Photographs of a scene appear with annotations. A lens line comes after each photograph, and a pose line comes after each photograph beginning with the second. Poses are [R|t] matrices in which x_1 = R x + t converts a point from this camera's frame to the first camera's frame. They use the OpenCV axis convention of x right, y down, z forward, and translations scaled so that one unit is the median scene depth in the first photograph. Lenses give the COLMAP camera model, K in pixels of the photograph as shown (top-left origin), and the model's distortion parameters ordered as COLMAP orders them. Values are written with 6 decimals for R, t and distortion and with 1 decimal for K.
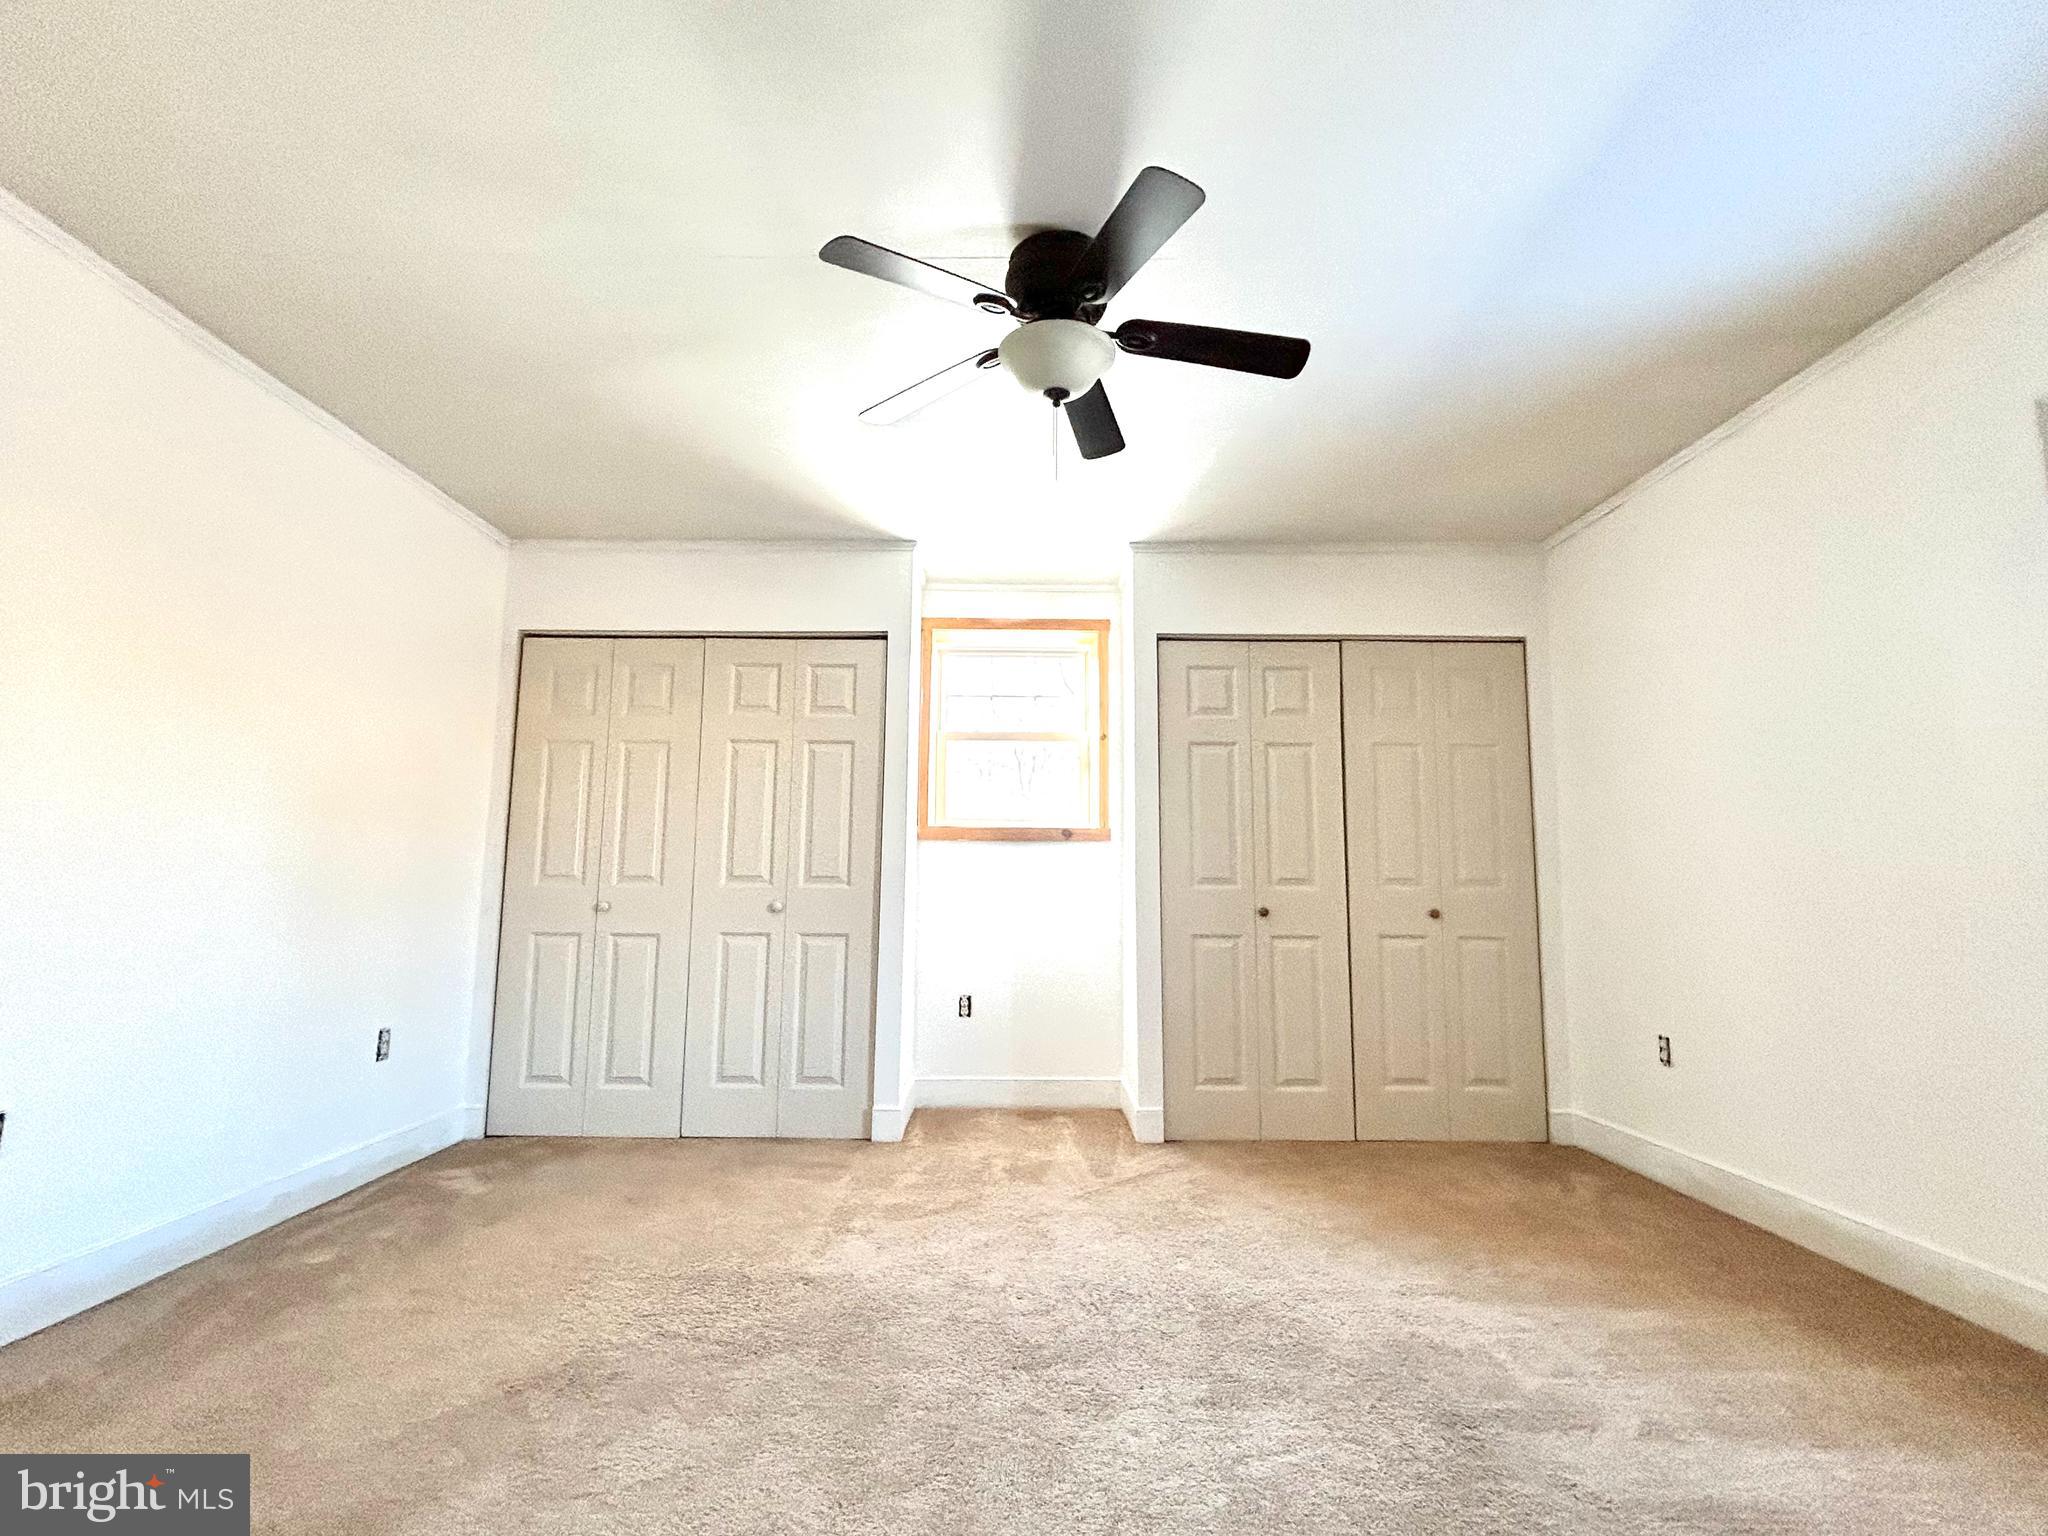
lens RADIAL K [[968.0, 0, 1019.0], [0, 968.0, 769.4], [0, 0, 1]] dist [0.001987, 0.001214]
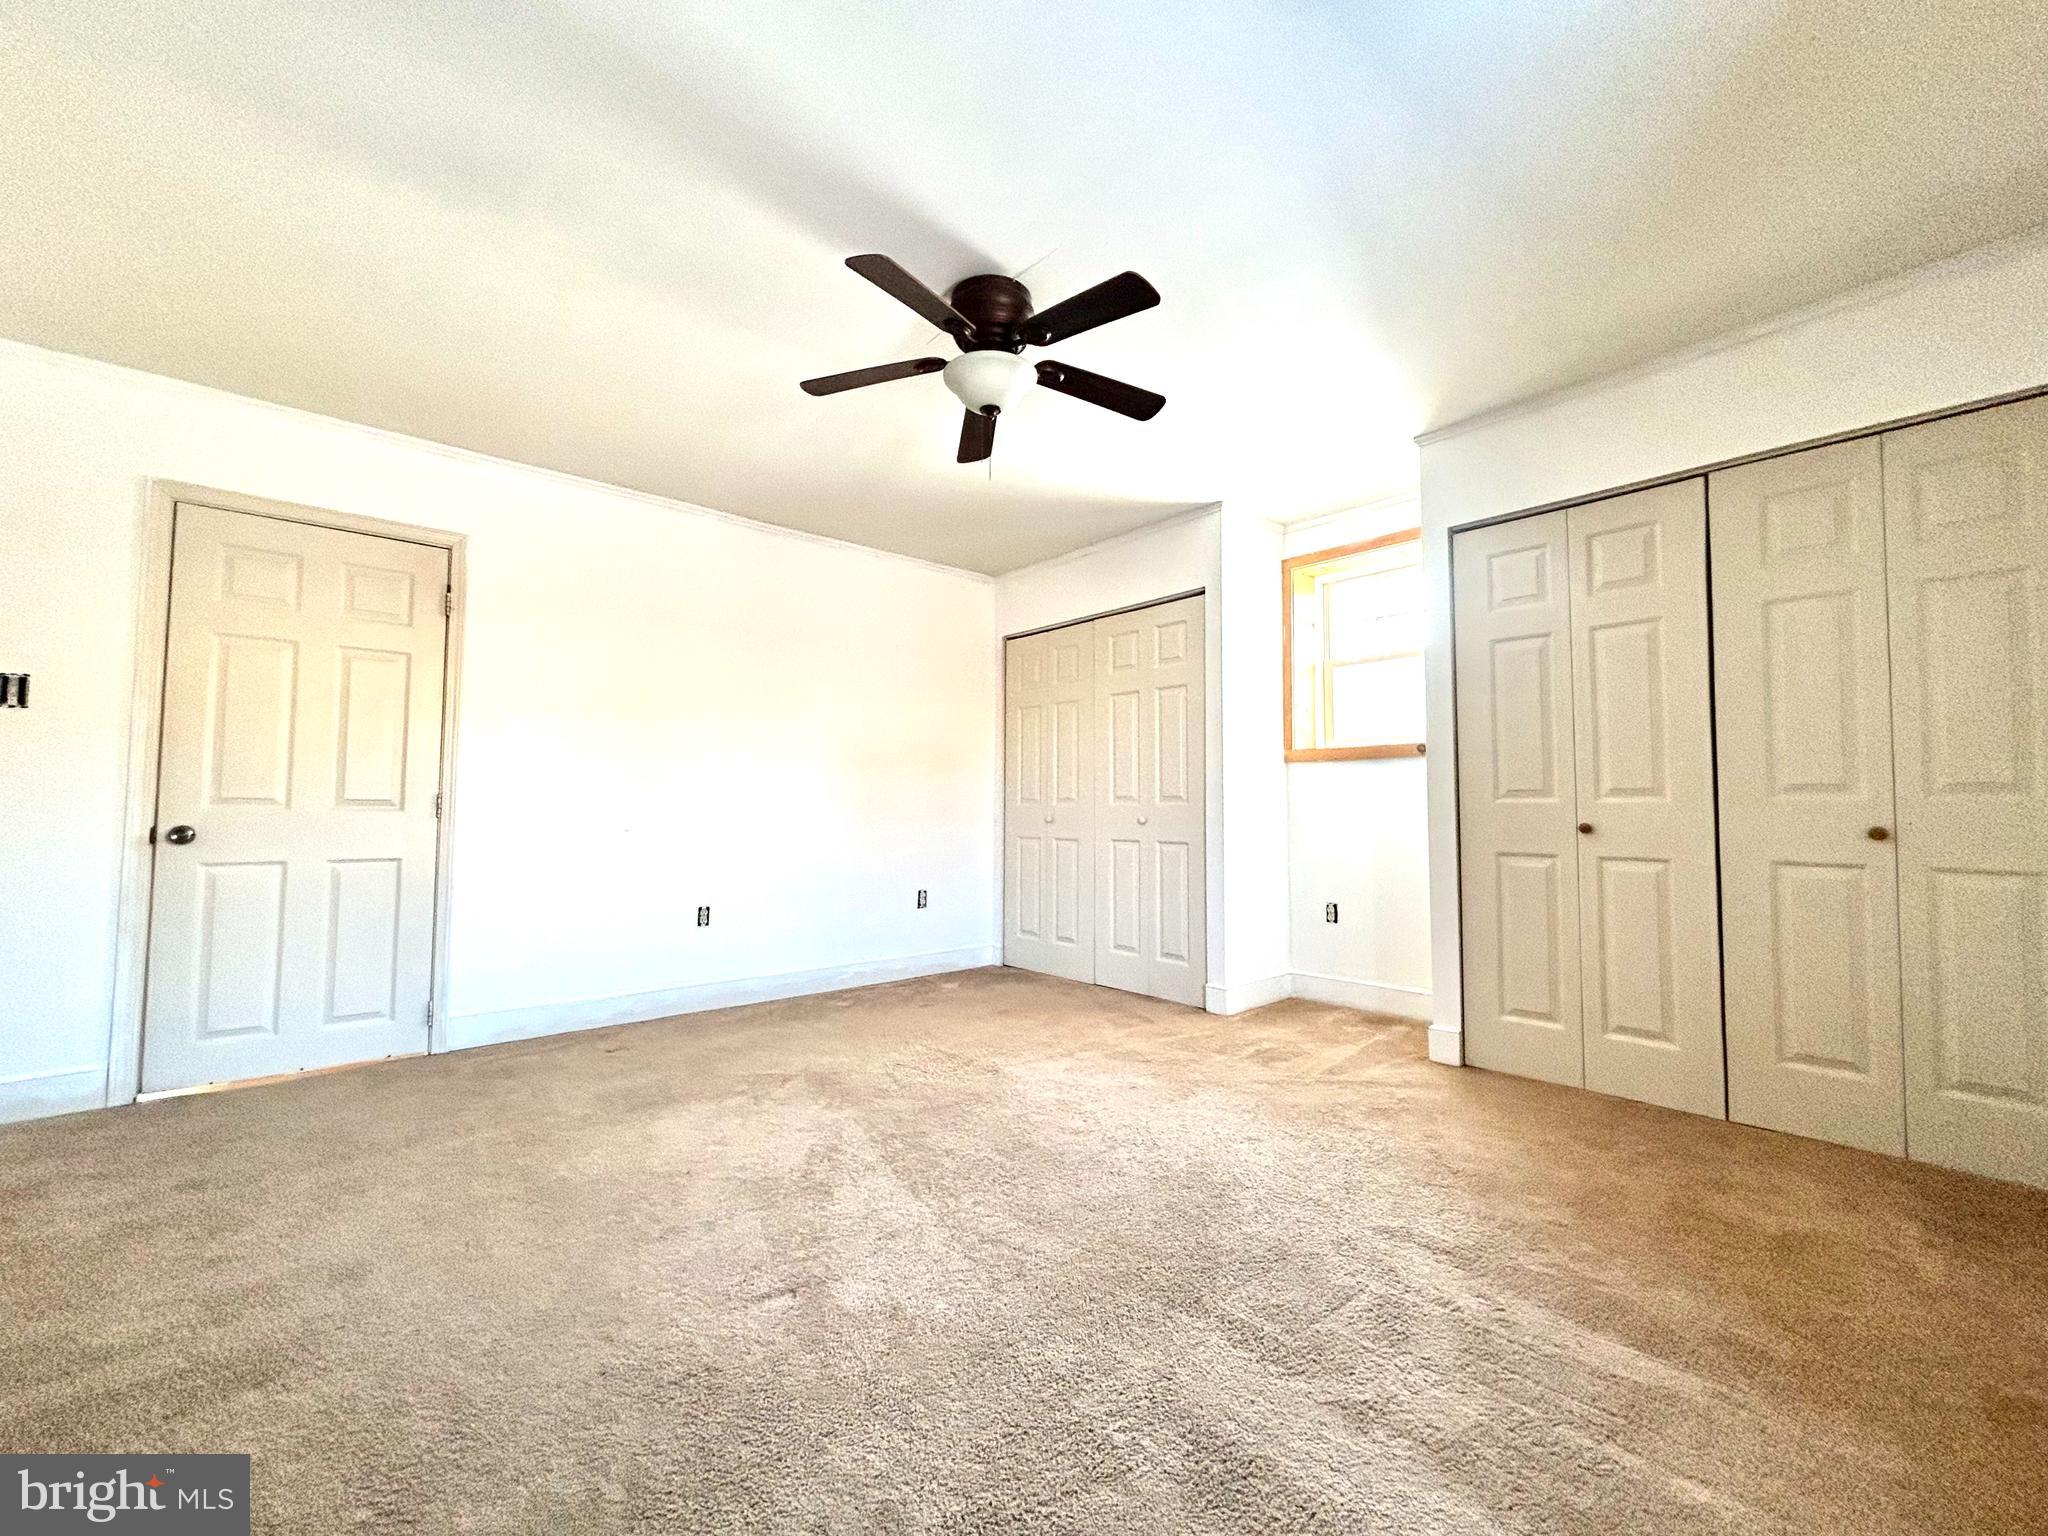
lens RADIAL K [[837.7, 0, 1024.0], [0, 837.7, 768.0], [0, 0, 1]] dist [0.012789, -0.000155]
pose [[0.662754, -0.043840, -0.747552, 0.494550], [0.097016, 0.994898, 0.027666, 0.027636], [0.742526, -0.090860, 0.663626, 0.154708]]
